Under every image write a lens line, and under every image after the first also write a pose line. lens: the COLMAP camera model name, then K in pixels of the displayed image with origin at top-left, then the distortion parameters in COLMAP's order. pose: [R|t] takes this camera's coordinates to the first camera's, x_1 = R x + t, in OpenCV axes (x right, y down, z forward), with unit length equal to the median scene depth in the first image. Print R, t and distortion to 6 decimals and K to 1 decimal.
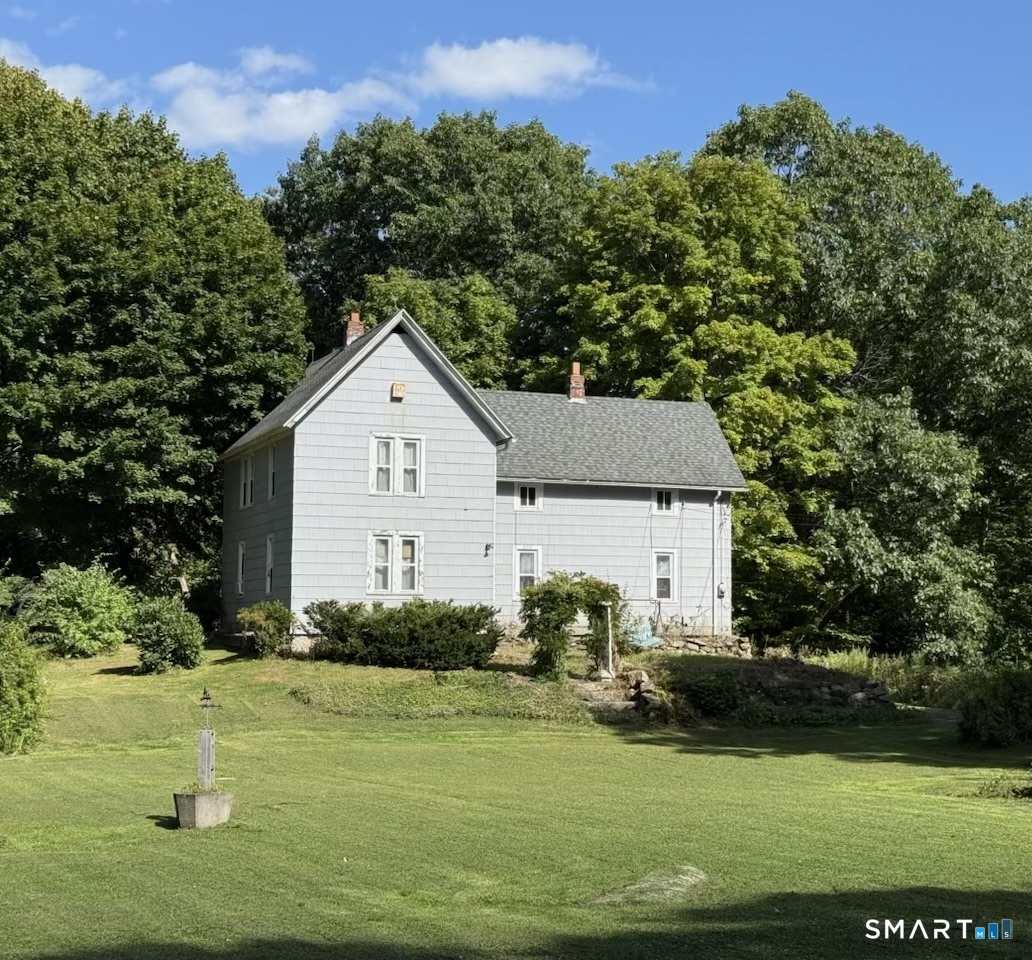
lens RADIAL K [[1693.0, 0, 516.0], [0, 1693.0, 480.0], [0, 0, 1]] dist [0.081873, 0.149923]
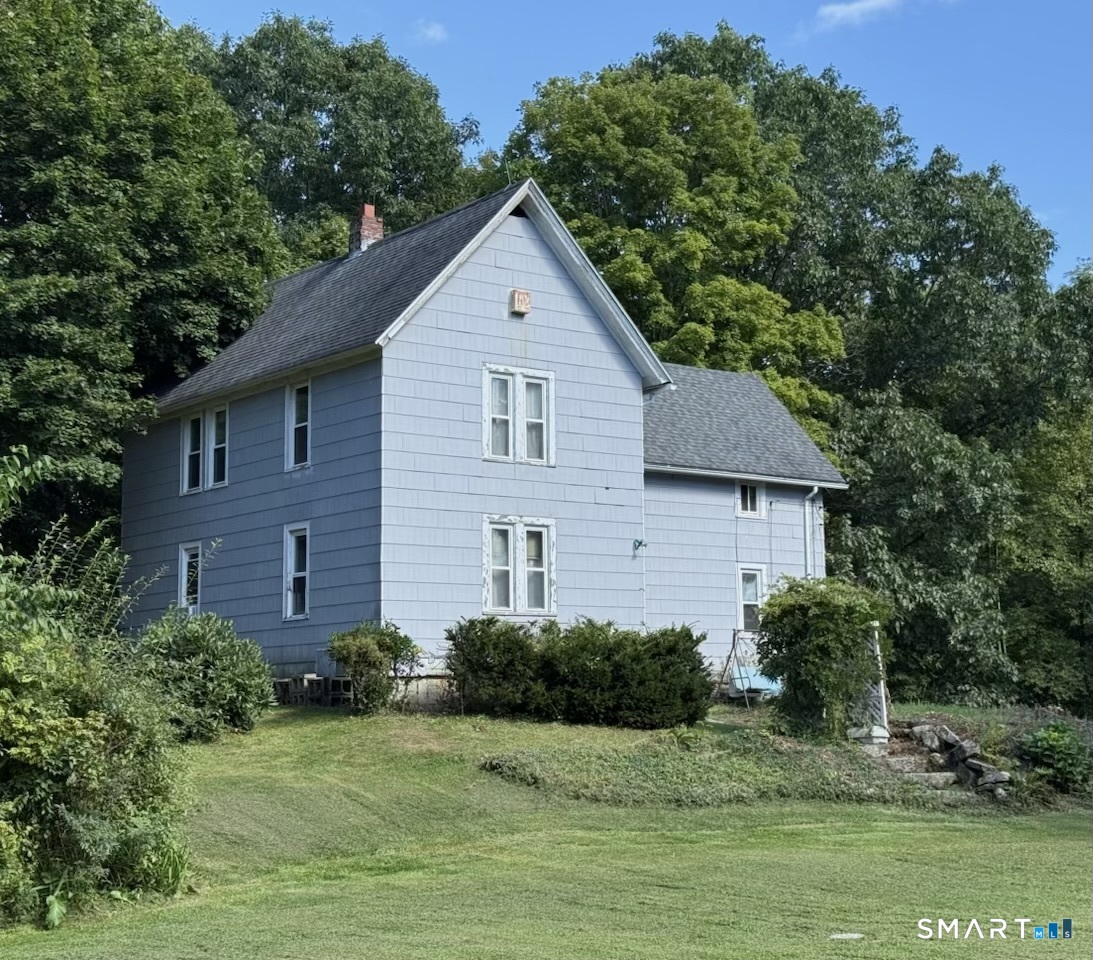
lens RADIAL K [[1822.4, 0, 546.5], [0, 1822.4, 480.0], [0, 0, 1]] dist [0.046633, 0.011421]
pose [[0.964645, 0.019811, 0.262808, -0.239607], [-0.010154, 0.999224, -0.038054, 0.041648], [-0.263358, 0.034040, 0.964097, 0.319160]]
